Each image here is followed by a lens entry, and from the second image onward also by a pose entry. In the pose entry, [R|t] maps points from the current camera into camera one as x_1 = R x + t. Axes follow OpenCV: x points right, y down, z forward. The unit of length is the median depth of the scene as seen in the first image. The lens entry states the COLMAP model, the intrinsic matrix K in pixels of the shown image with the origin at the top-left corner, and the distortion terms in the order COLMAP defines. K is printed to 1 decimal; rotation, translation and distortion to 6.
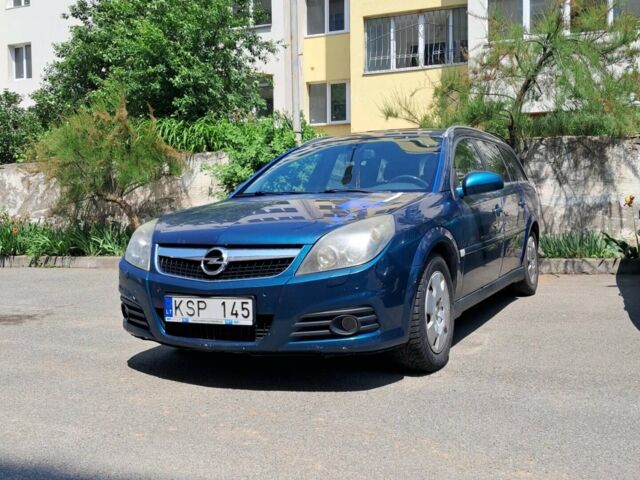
lens RADIAL K [[666.7, 0, 320.0], [0, 666.7, 240.0], [0, 0, 1]] dist [0.161839, -0.494919]
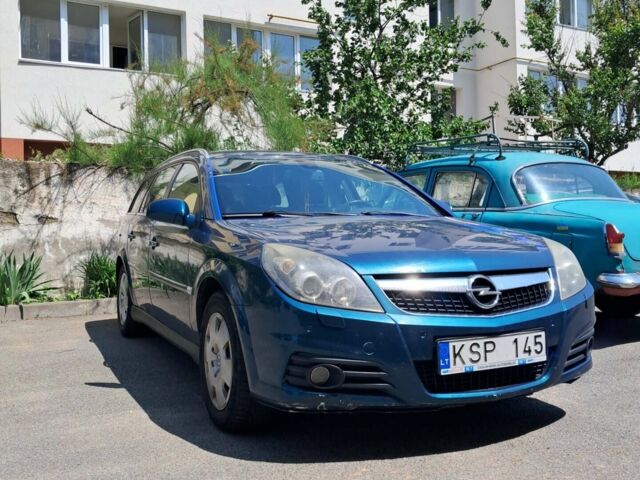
lens RADIAL K [[666.7, 0, 320.0], [0, 666.7, 240.0], [0, 0, 1]] dist [0.161839, -0.494919]
pose [[0.596340, 0.000340, 0.802732, -0.946203], [0.030308, 0.999277, -0.022939, -0.018746], [-0.802160, 0.038009, 0.595898, 0.672110]]
